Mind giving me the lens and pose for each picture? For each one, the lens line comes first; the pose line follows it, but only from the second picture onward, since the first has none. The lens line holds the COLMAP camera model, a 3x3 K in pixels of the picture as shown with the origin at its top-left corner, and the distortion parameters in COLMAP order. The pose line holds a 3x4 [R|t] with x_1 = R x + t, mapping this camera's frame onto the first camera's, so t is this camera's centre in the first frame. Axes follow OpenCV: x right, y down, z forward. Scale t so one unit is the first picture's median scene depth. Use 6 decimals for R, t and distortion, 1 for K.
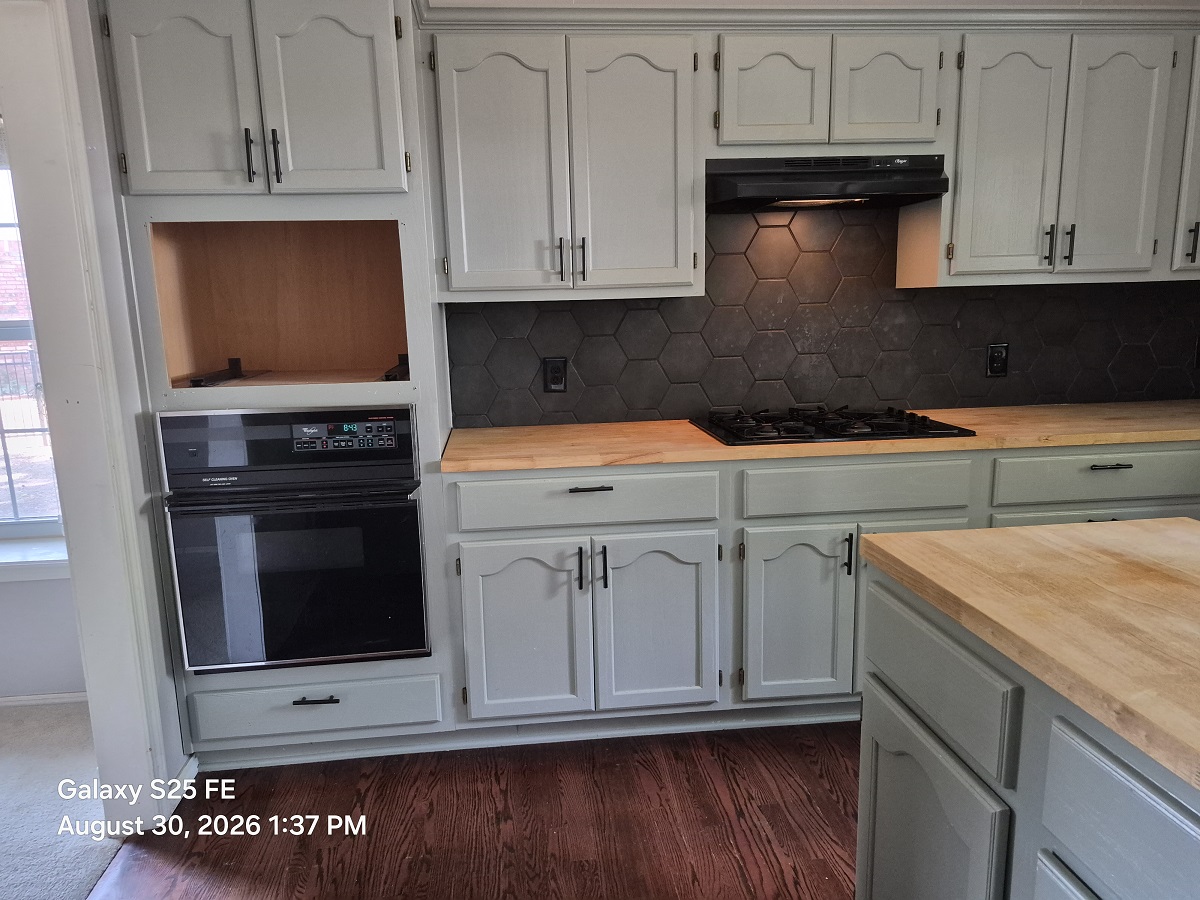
lens RADIAL K [[839.0, 0, 600.0], [0, 839.0, 450.0], [0, 0, 1]] dist [0.115866, -0.104574]
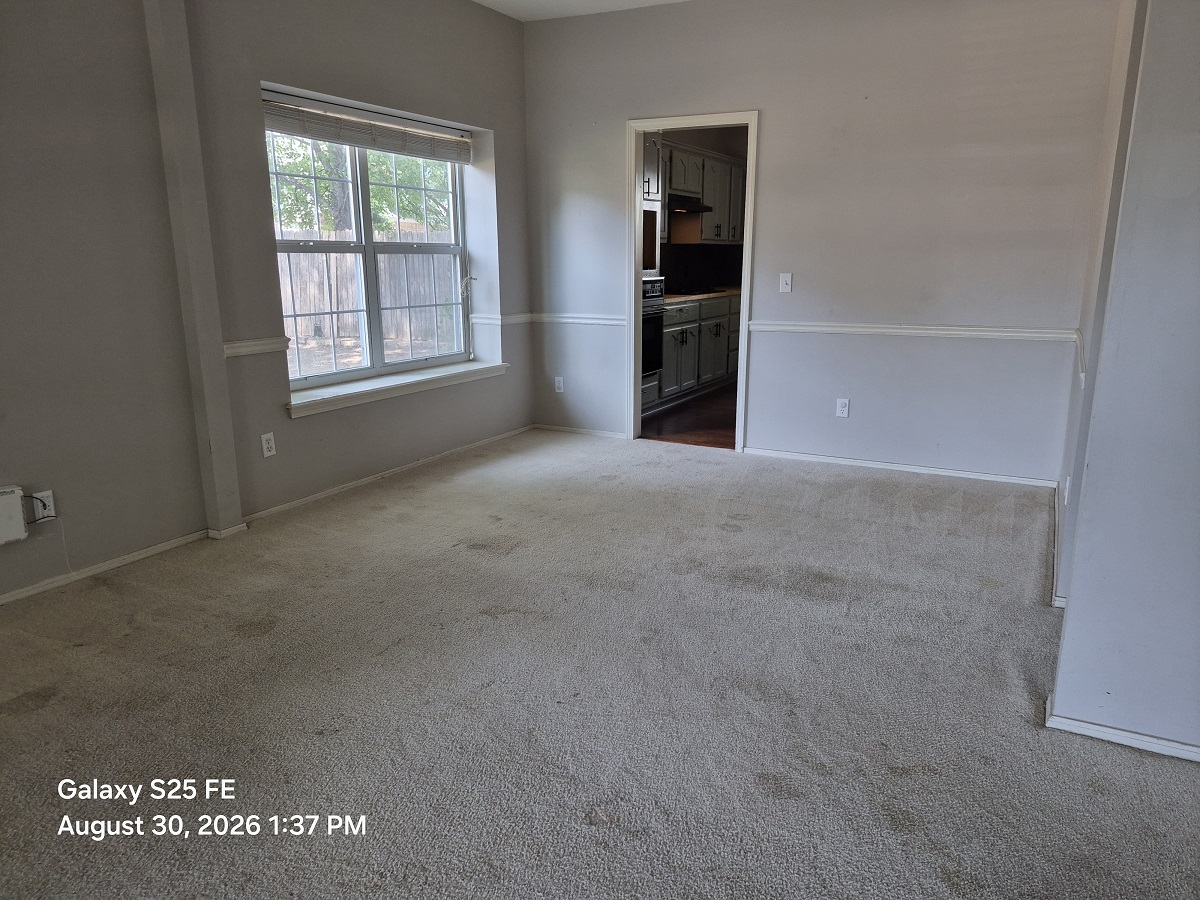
lens RADIAL K [[839.0, 0, 600.0], [0, 839.0, 450.0], [0, 0, 1]] dist [0.115866, -0.104574]
pose [[0.565753, -0.160980, 0.808708, -2.439570], [0.131724, 0.985807, 0.104082, 0.173606], [-0.813985, 0.047642, 0.578929, -0.392431]]
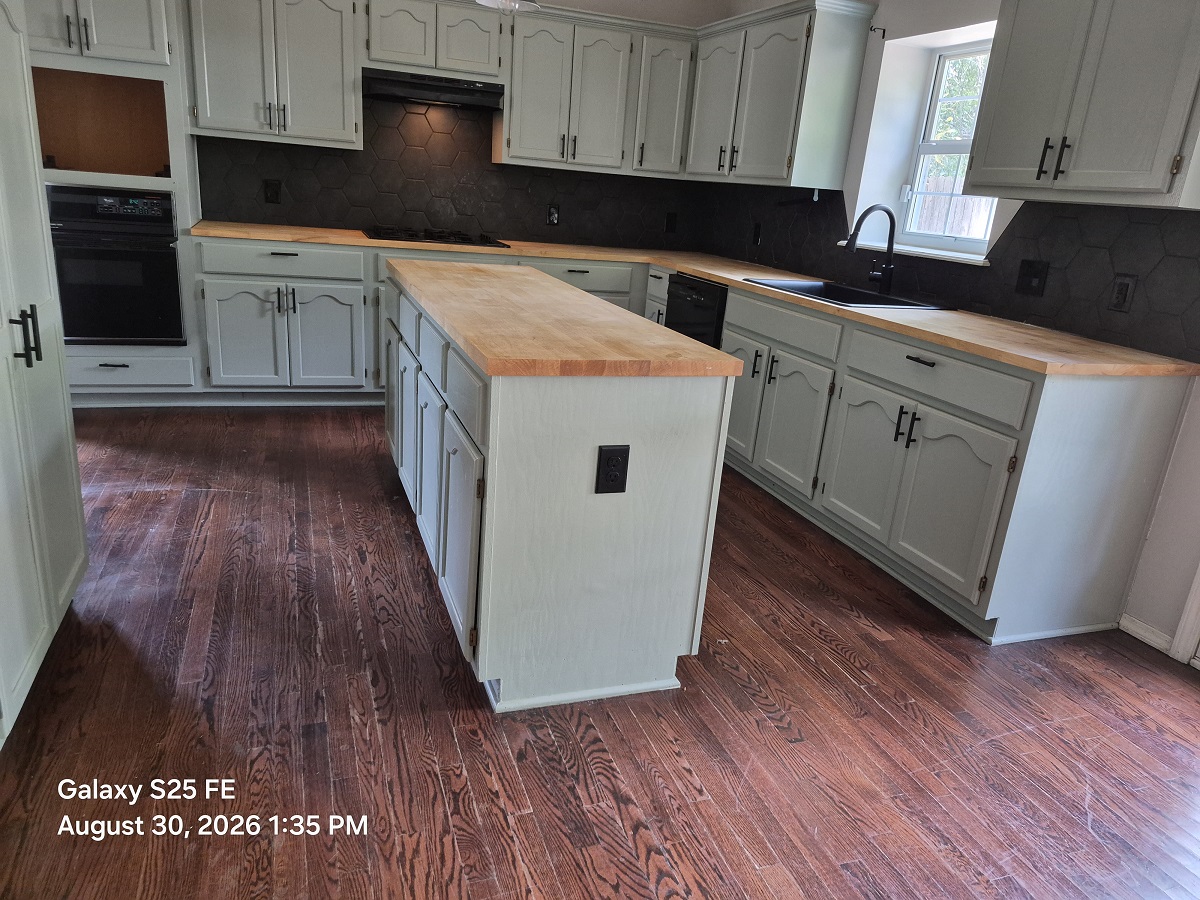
lens RADIAL K [[829.3, 0, 600.0], [0, 829.3, 450.0], [0, 0, 1]] dist [0.076059, -0.079914]
pose [[0.969974, 0.028742, 0.241504, 0.206560], [-0.061220, 0.989873, 0.128074, 0.177561], [-0.235377, -0.139013, 0.961911, -0.863230]]
